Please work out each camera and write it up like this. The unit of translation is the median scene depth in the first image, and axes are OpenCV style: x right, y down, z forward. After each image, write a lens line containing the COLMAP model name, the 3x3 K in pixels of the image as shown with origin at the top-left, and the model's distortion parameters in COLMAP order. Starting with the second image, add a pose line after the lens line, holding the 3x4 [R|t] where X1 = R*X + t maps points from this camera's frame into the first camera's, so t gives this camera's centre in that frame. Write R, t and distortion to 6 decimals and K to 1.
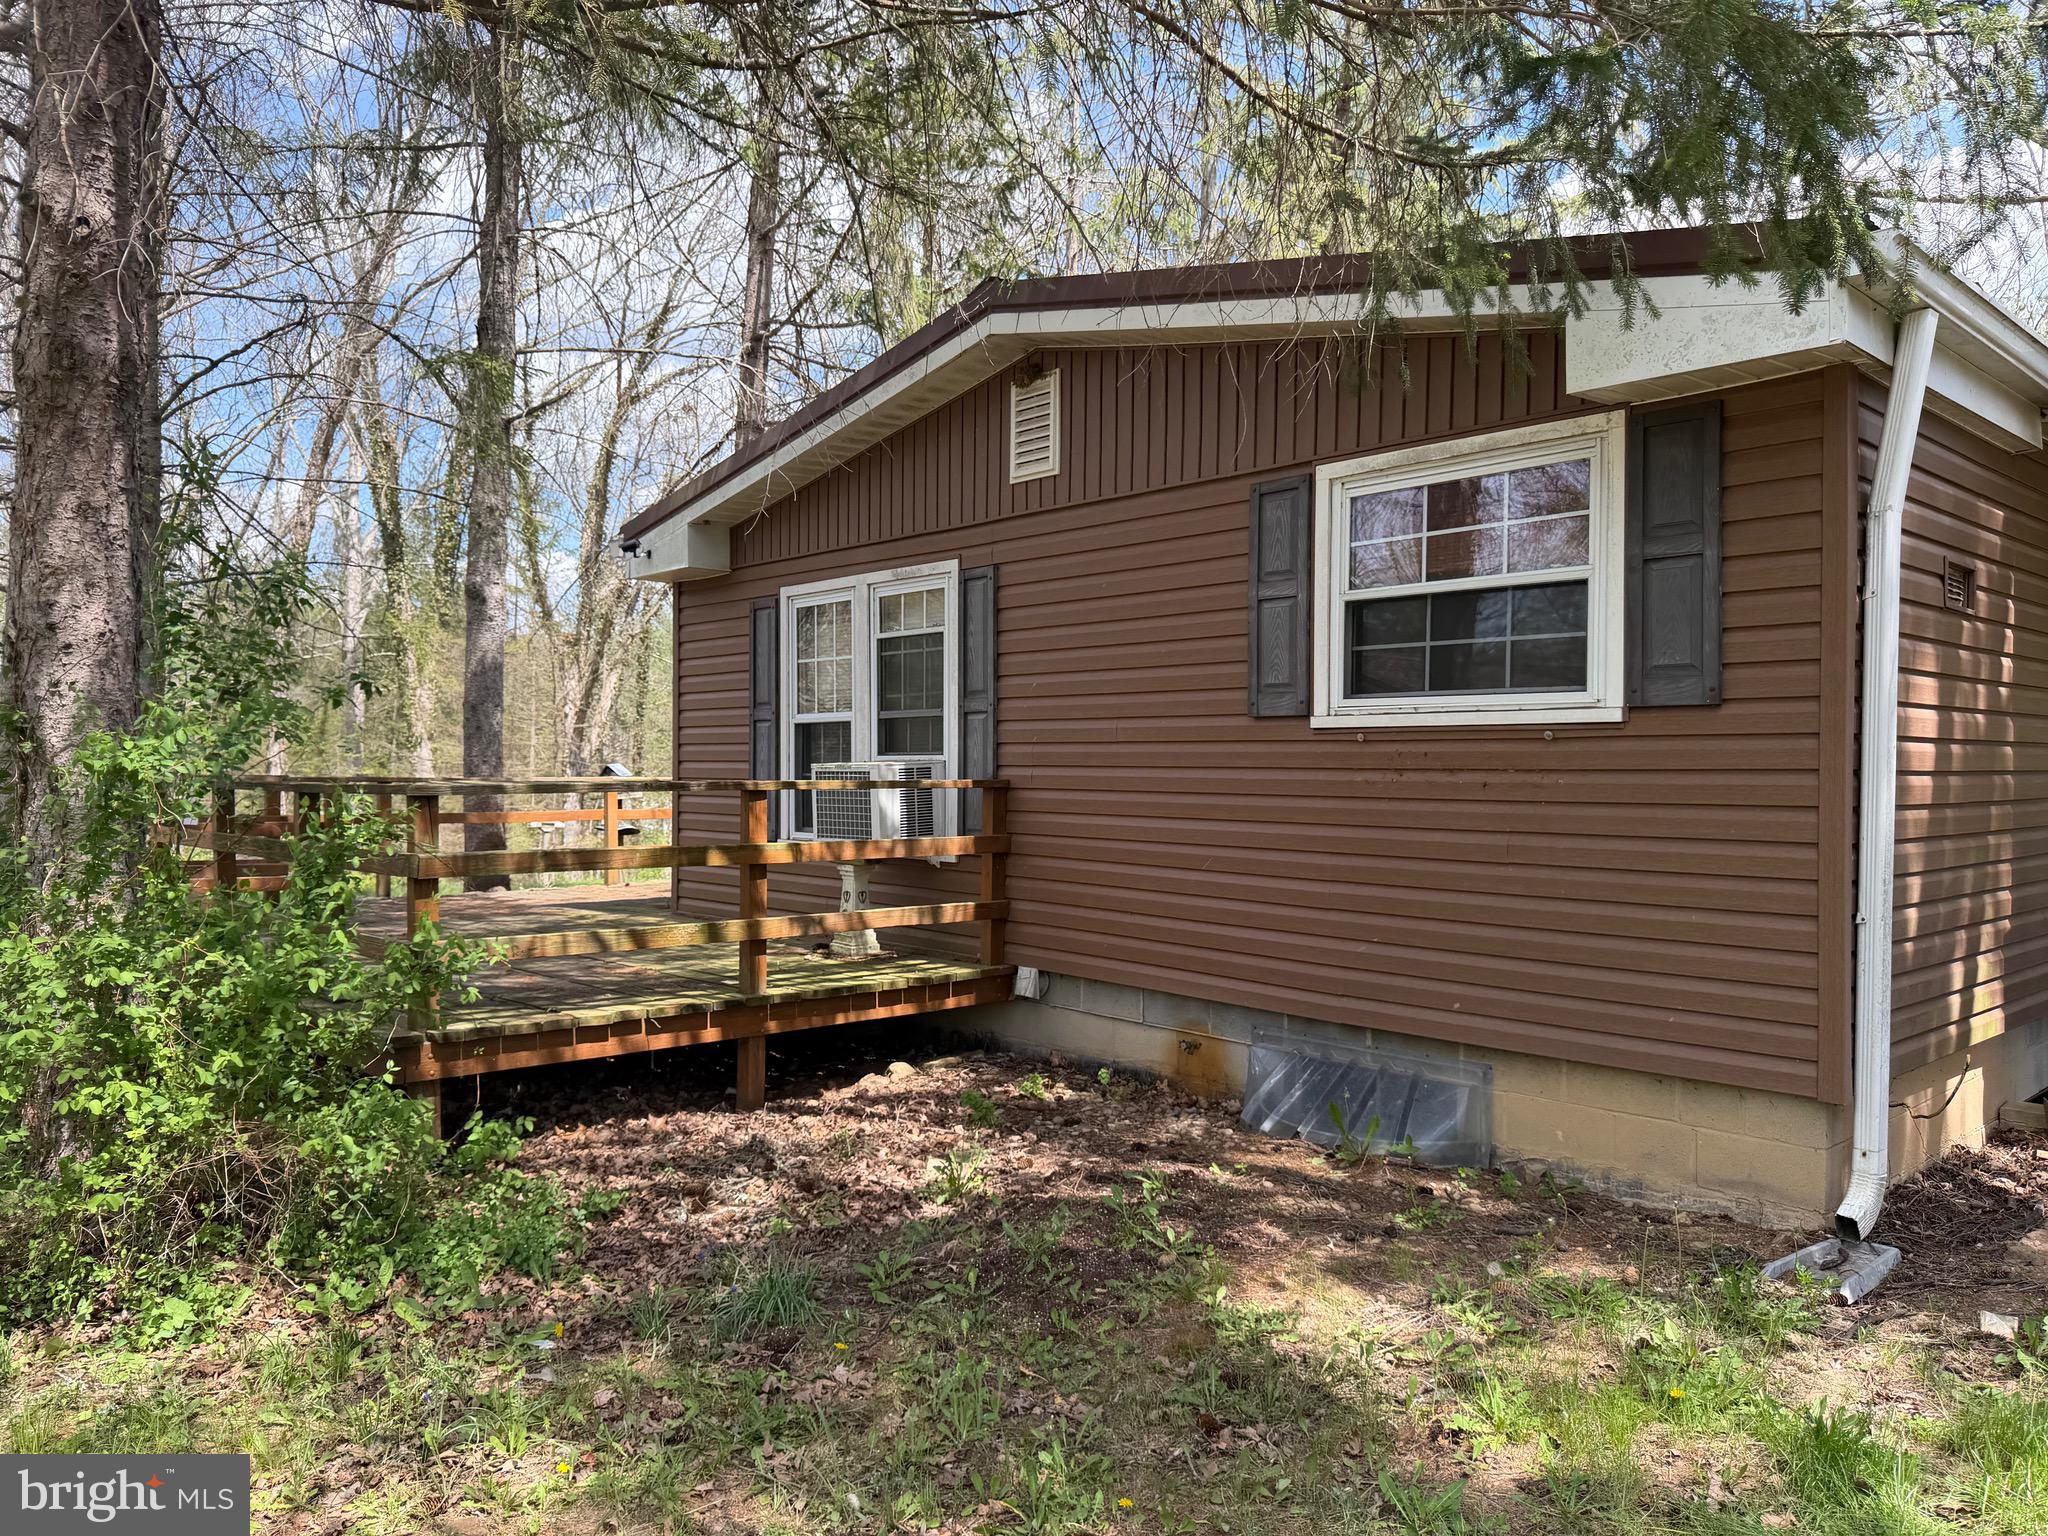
lens RADIAL K [[1428.2, 0, 1033.4], [0, 1428.2, 772.7], [0, 0, 1]] dist [0.049944, -0.087815]
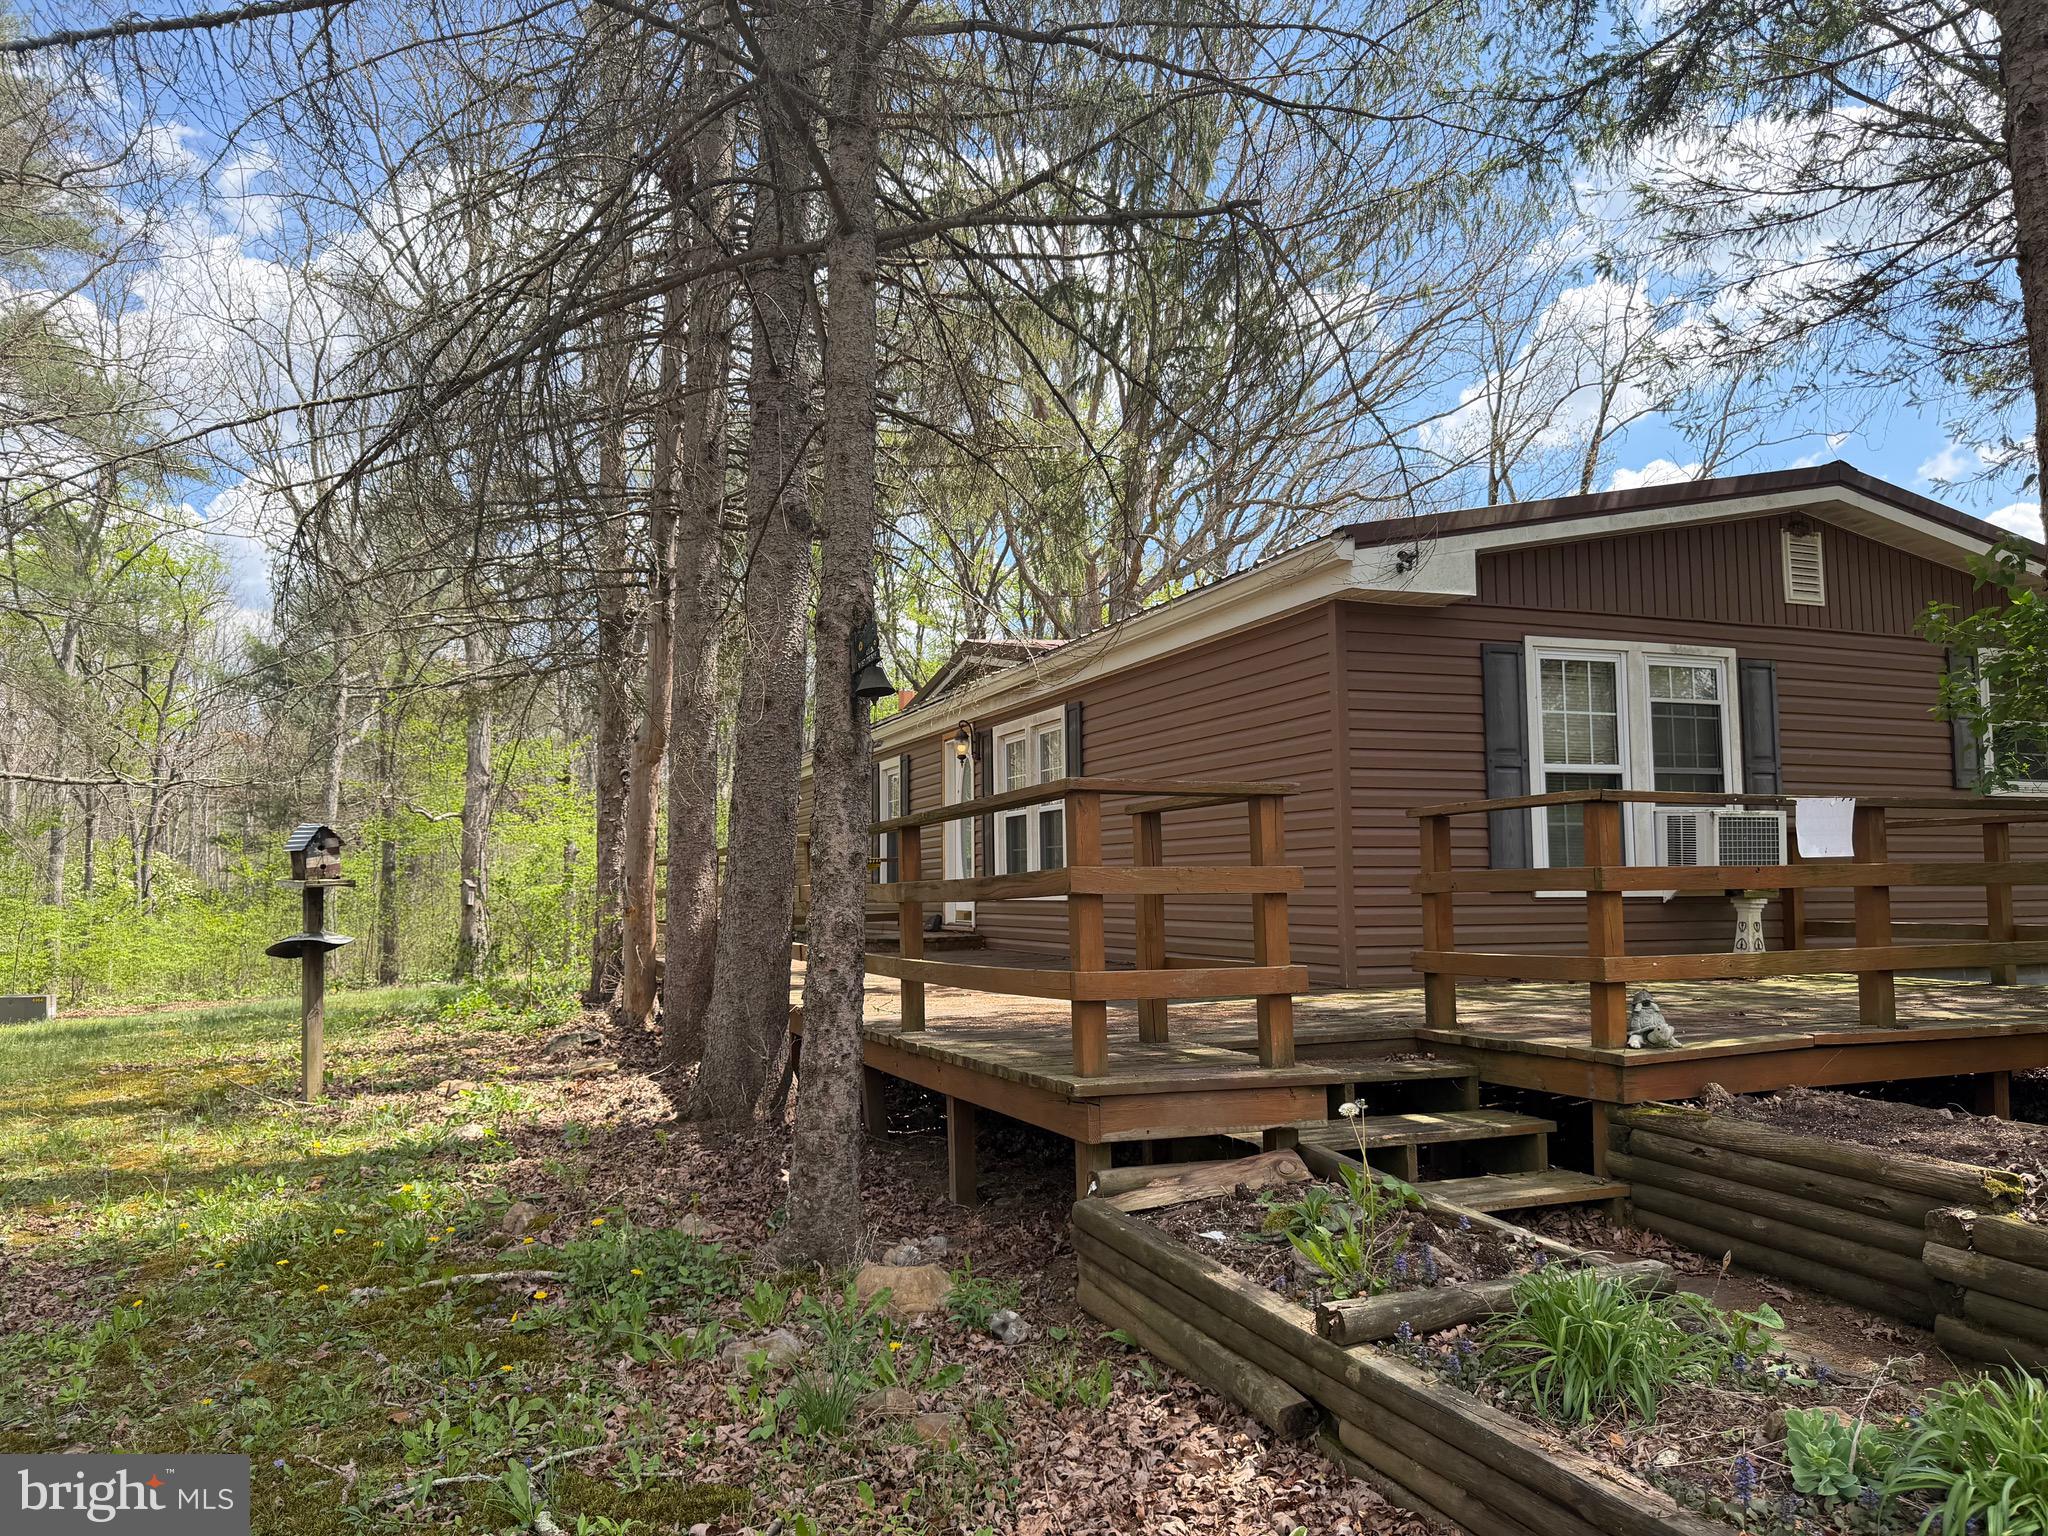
lens RADIAL K [[1428.2, 0, 1033.4], [0, 1428.2, 772.7], [0, 0, 1]] dist [0.049944, -0.087815]
pose [[0.365467, 0.065185, 0.928539, -1.418965], [0.016375, 0.996940, -0.076432, 0.042762], [-0.930680, 0.043138, 0.363282, 1.111644]]
